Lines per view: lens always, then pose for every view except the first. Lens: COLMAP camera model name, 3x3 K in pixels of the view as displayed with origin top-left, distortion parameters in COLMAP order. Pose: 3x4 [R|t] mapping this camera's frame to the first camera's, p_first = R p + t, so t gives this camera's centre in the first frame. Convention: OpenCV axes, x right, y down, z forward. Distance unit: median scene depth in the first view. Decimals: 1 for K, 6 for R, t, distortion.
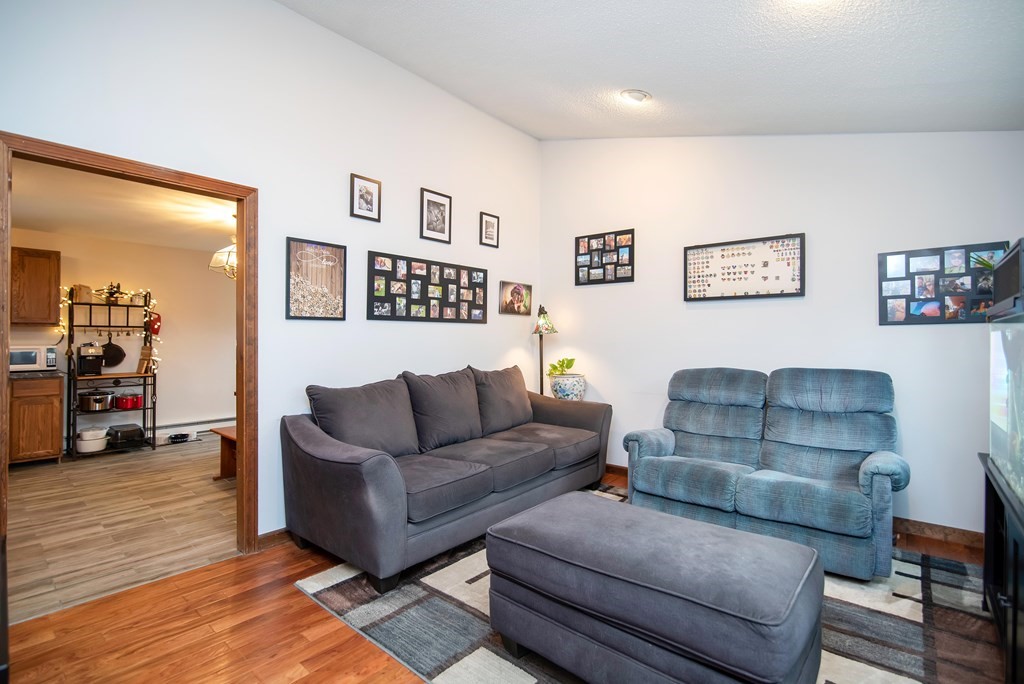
lens RADIAL K [[470.8, 0, 488.7], [0, 470.8, 336.7], [0, 0, 1]] dist [0.000300, 0.000045]
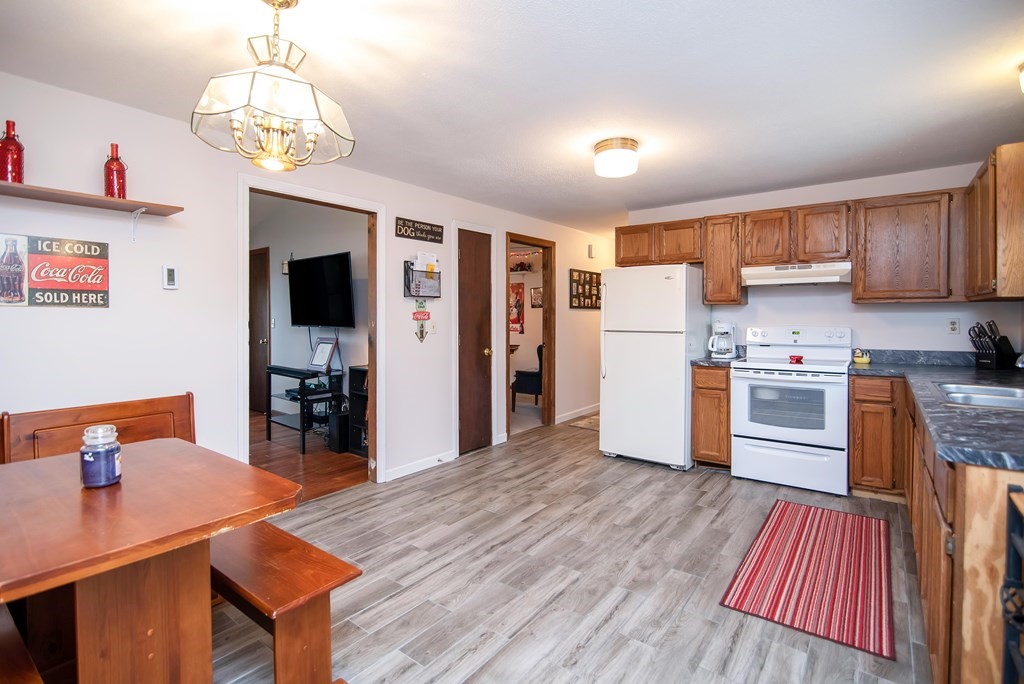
lens RADIAL K [[487.4, 0, 498.9], [0, 487.4, 320.4], [0, 0, 1]] dist [-0.014266, -0.000145]
pose [[-0.998049, -0.002540, -0.062385, -0.653486], [-0.002682, 0.999994, 0.002183, 0.000464], [0.062379, 0.002346, -0.998050, 1.340474]]
